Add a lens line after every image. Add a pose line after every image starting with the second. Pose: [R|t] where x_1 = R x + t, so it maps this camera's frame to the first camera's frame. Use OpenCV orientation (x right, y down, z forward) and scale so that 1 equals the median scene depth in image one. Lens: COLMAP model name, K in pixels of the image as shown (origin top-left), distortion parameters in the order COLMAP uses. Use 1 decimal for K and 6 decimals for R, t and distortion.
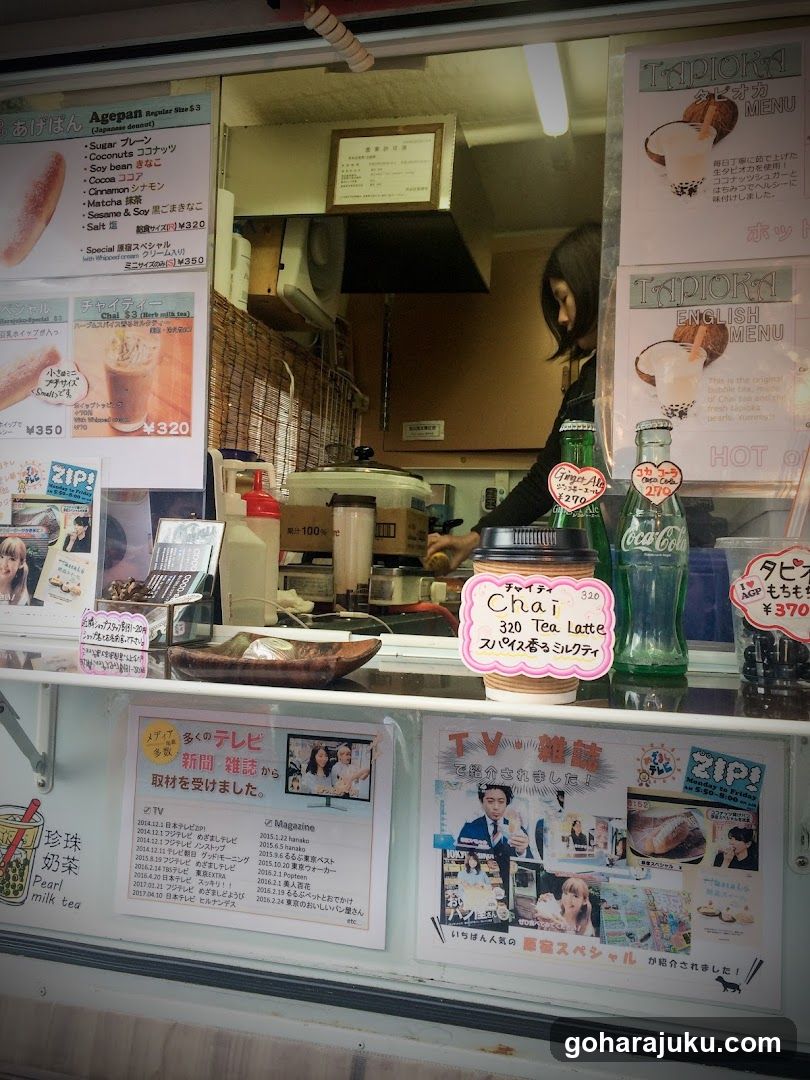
lens RADIAL K [[905.5, 0, 407.2], [0, 905.5, 555.7], [0, 0, 1]] dist [0.078328, -0.106203]
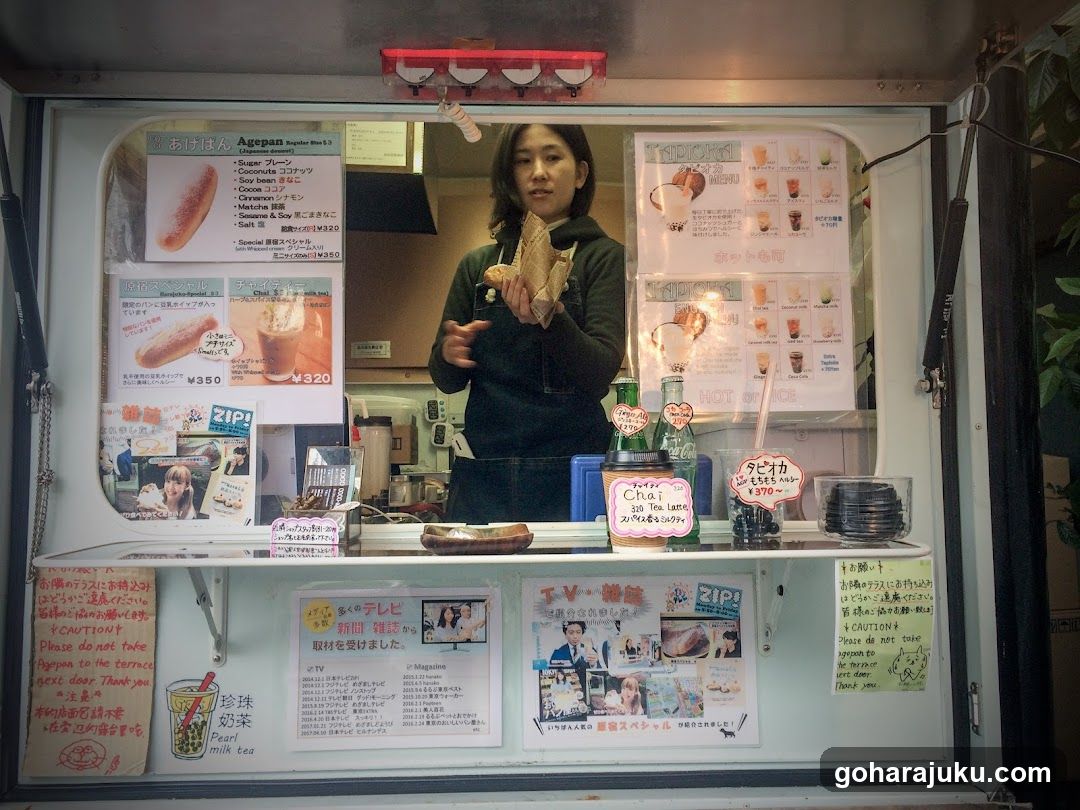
lens RADIAL K [[905.5, 0, 535.5], [0, 905.5, 420.0], [0, 0, 1]] dist [0.078328, -0.106203]
pose [[0.958247, -0.026745, 0.284687, -0.354712], [0.037656, 0.998748, -0.032922, -0.025502], [-0.283450, 0.042267, 0.958055, -0.383782]]
